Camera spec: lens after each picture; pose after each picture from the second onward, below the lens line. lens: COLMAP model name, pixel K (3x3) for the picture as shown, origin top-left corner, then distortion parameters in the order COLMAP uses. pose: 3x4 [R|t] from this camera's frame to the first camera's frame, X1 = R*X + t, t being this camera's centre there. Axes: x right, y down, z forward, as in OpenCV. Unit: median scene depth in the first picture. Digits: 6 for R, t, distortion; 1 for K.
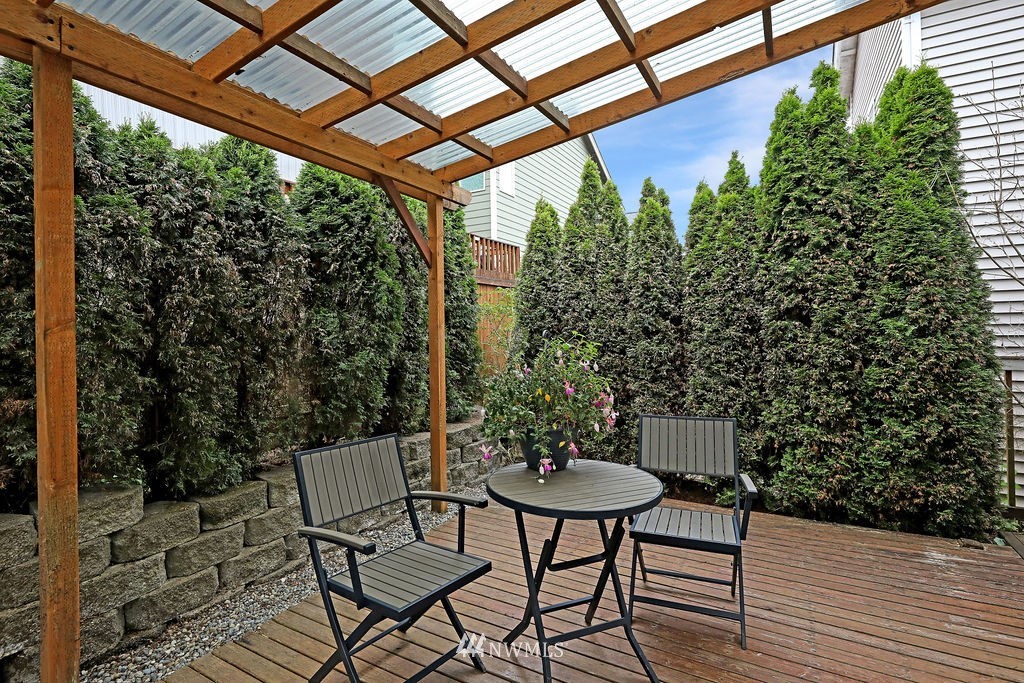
lens RADIAL K [[508.0, 0, 507.6], [0, 508.0, 332.1], [0, 0, 1]] dist [0.003512, -0.001956]
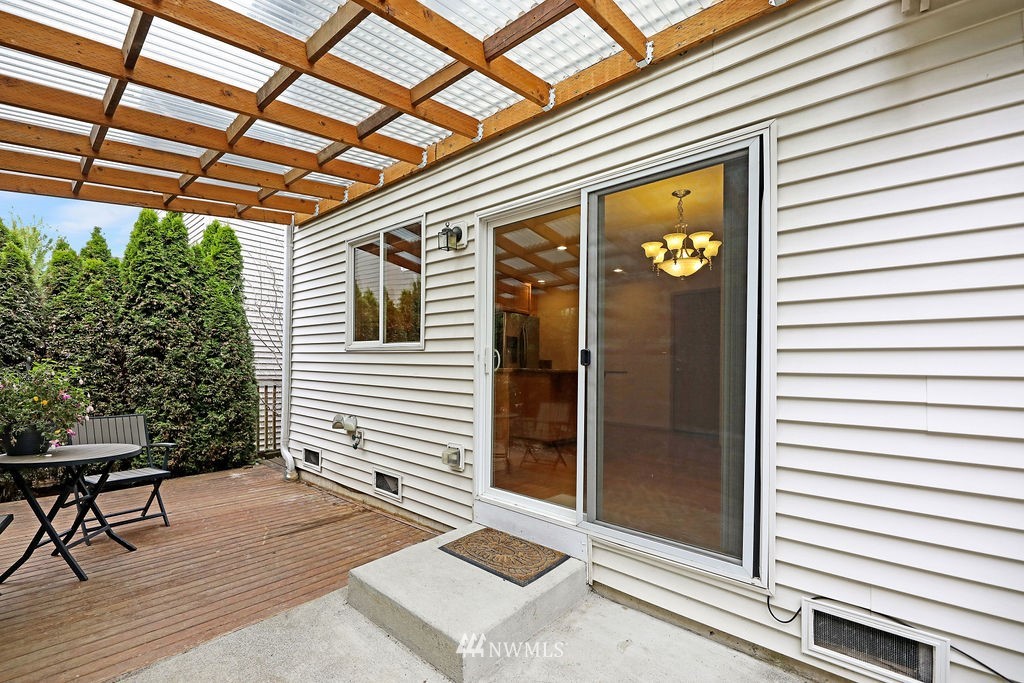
lens RADIAL K [[423.7, 0, 514.2], [0, 423.7, 376.1], [0, 0, 1]] dist [0.001093, -0.002435]
pose [[0.186932, 0.002563, 0.982370, -0.543700], [-0.021689, 0.999764, 0.001518, 0.012193], [-0.982133, -0.021590, 0.186943, -0.361693]]
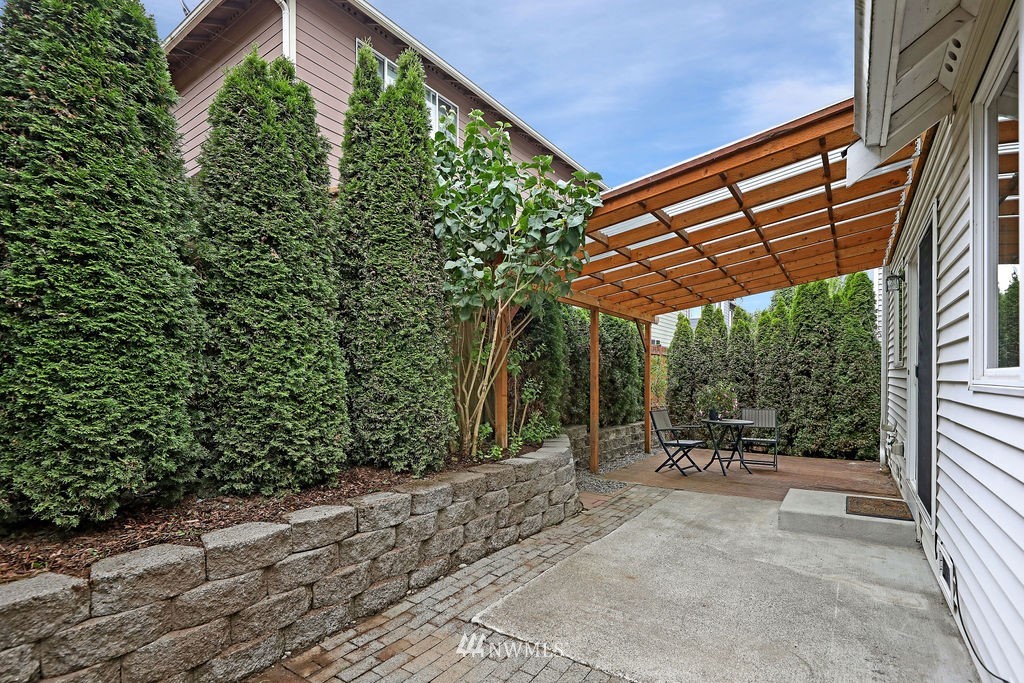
lens RADIAL K [[491.9, 0, 512.3], [0, 491.9, 385.3], [0, 0, 1]] dist [0.003924, 0.000547]
pose [[0.995634, 0.013059, -0.092427, -0.628043], [-0.011563, 0.999794, 0.016696, -0.000144], [0.092626, -0.015554, 0.995579, -1.532500]]
